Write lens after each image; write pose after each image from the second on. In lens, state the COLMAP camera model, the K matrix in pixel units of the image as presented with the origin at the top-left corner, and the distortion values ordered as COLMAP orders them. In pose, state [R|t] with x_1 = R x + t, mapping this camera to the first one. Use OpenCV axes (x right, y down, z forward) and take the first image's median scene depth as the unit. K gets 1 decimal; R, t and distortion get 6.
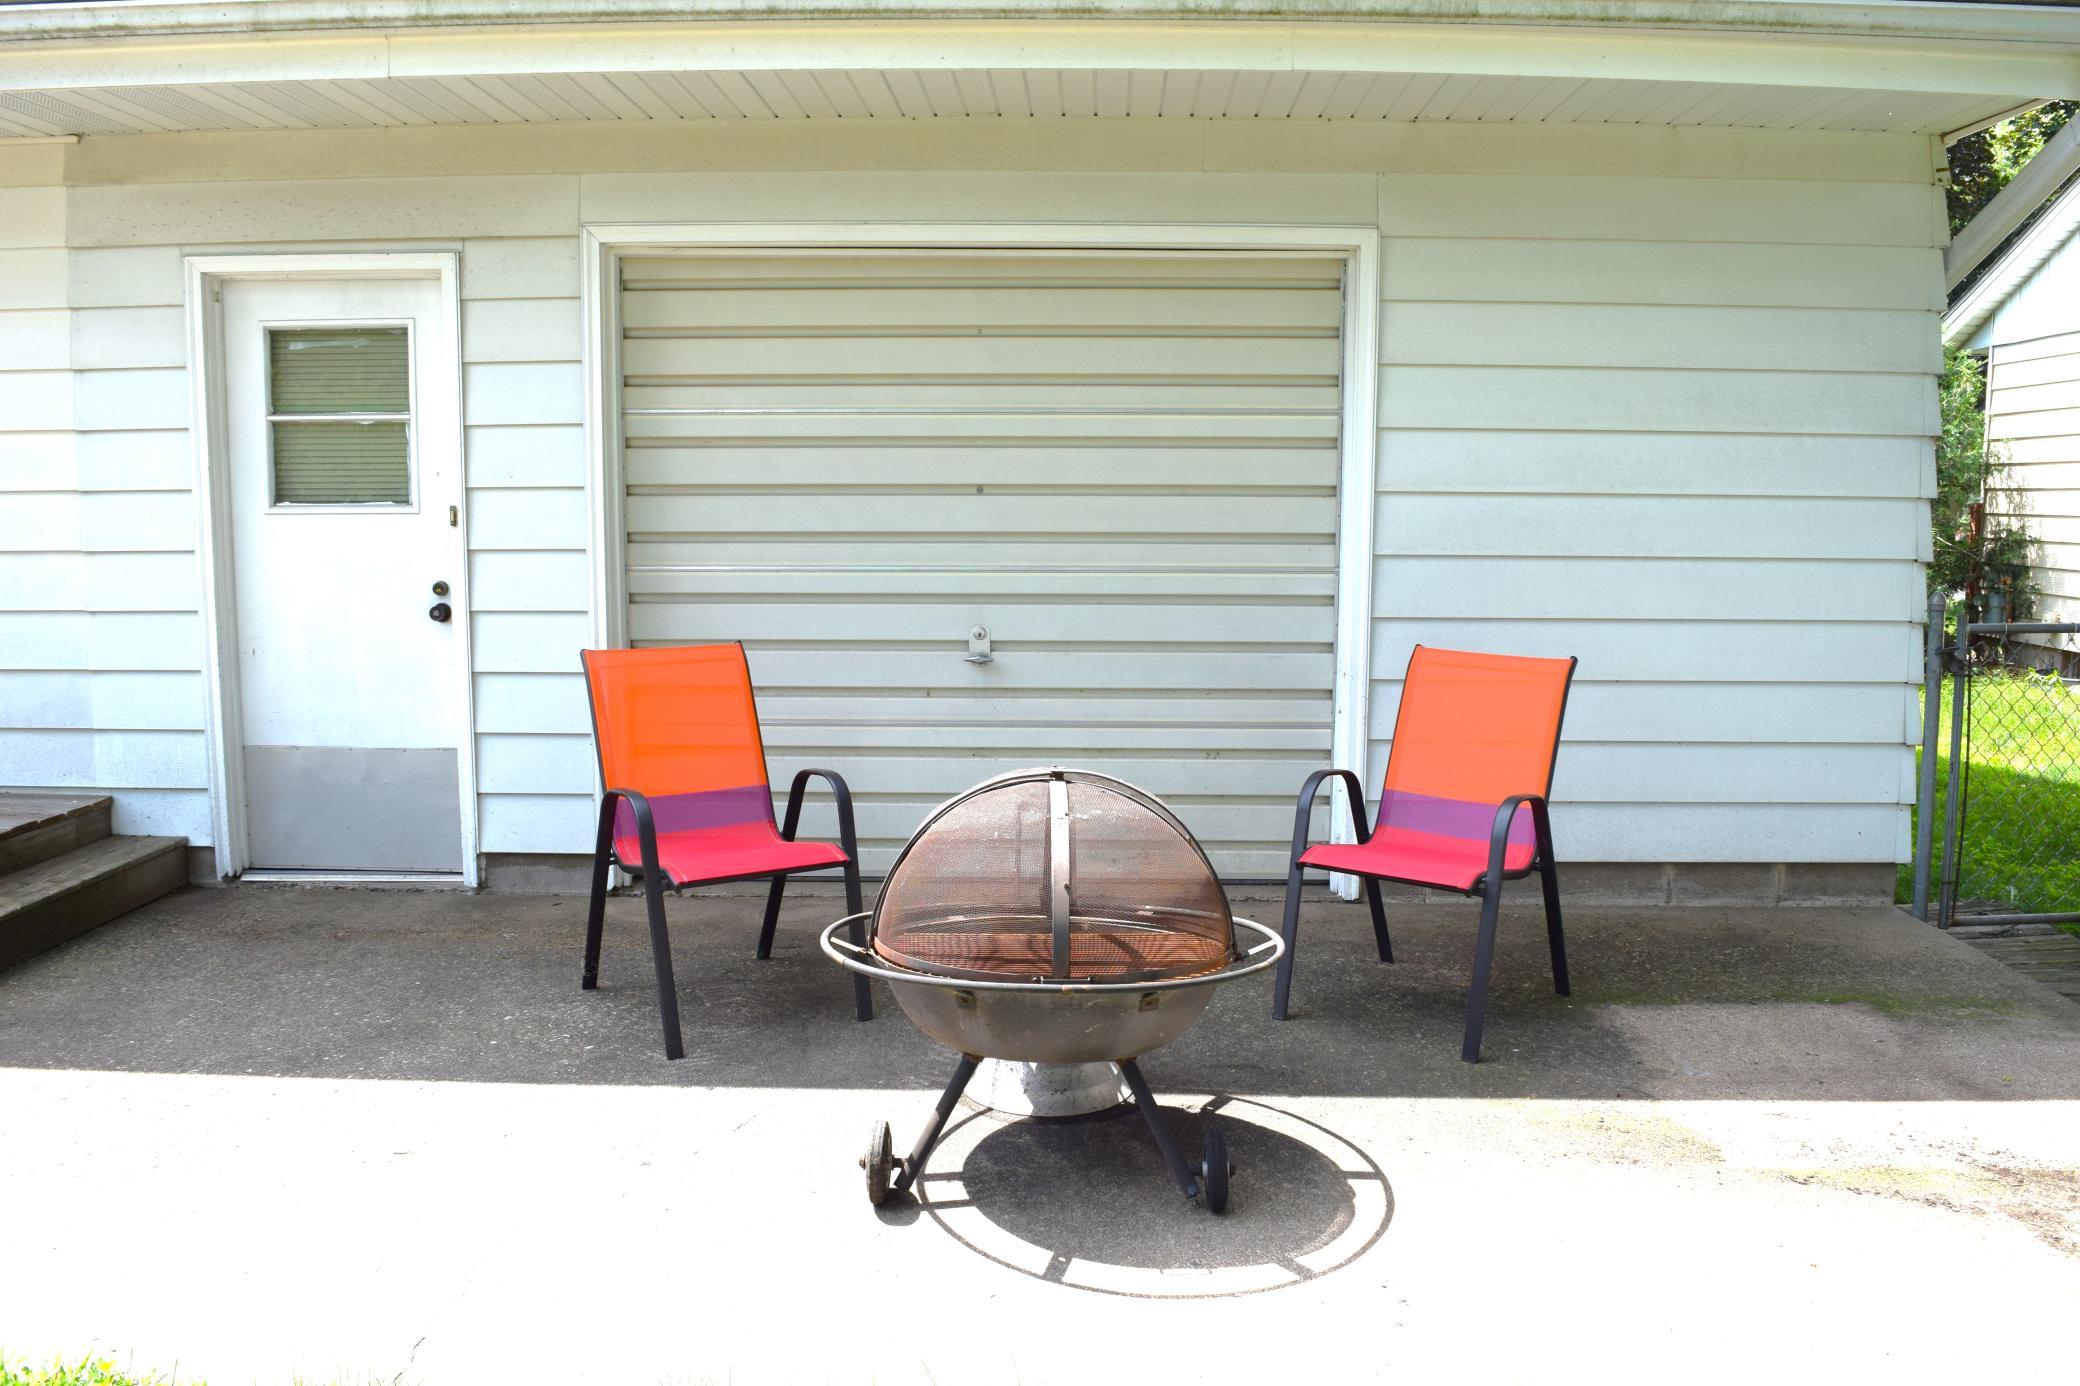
lens RADIAL K [[1607.5, 0, 1041.2], [0, 1607.5, 687.5], [0, 0, 1]] dist [-0.068409, -0.005616]
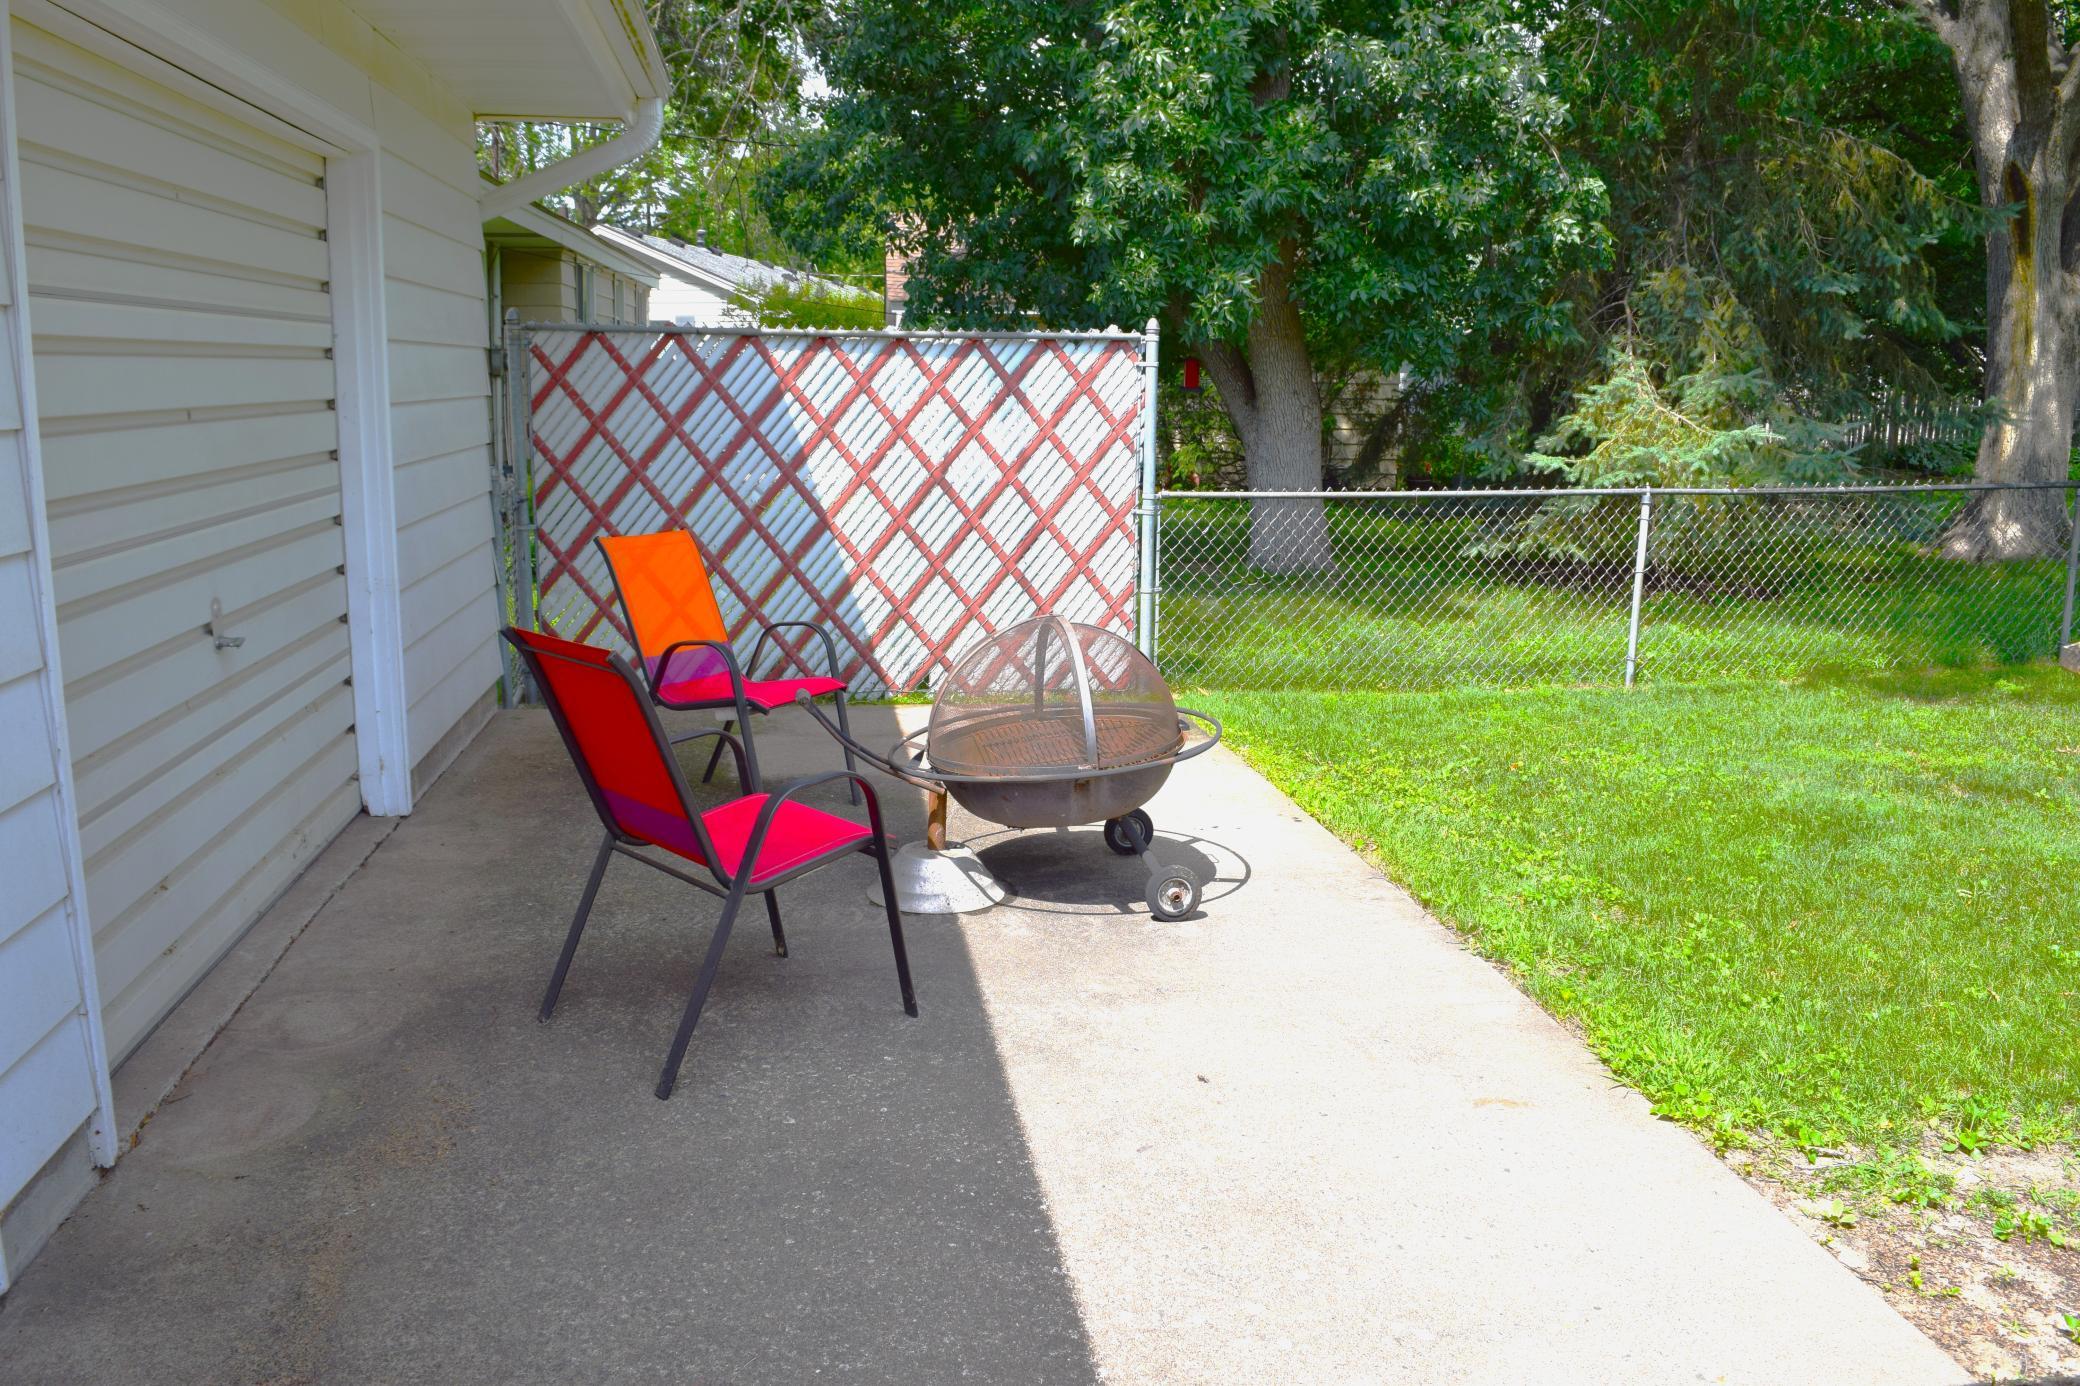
lens RADIAL K [[1607.5, 0, 1039.3], [0, 1607.5, 695.0], [0, 0, 1]] dist [-0.068409, -0.005616]
pose [[-0.161786, -0.194392, 0.967490, -1.146191], [0.116542, 0.969781, 0.214341, -0.151694], [-0.979920, 0.147430, -0.134242, 1.039906]]
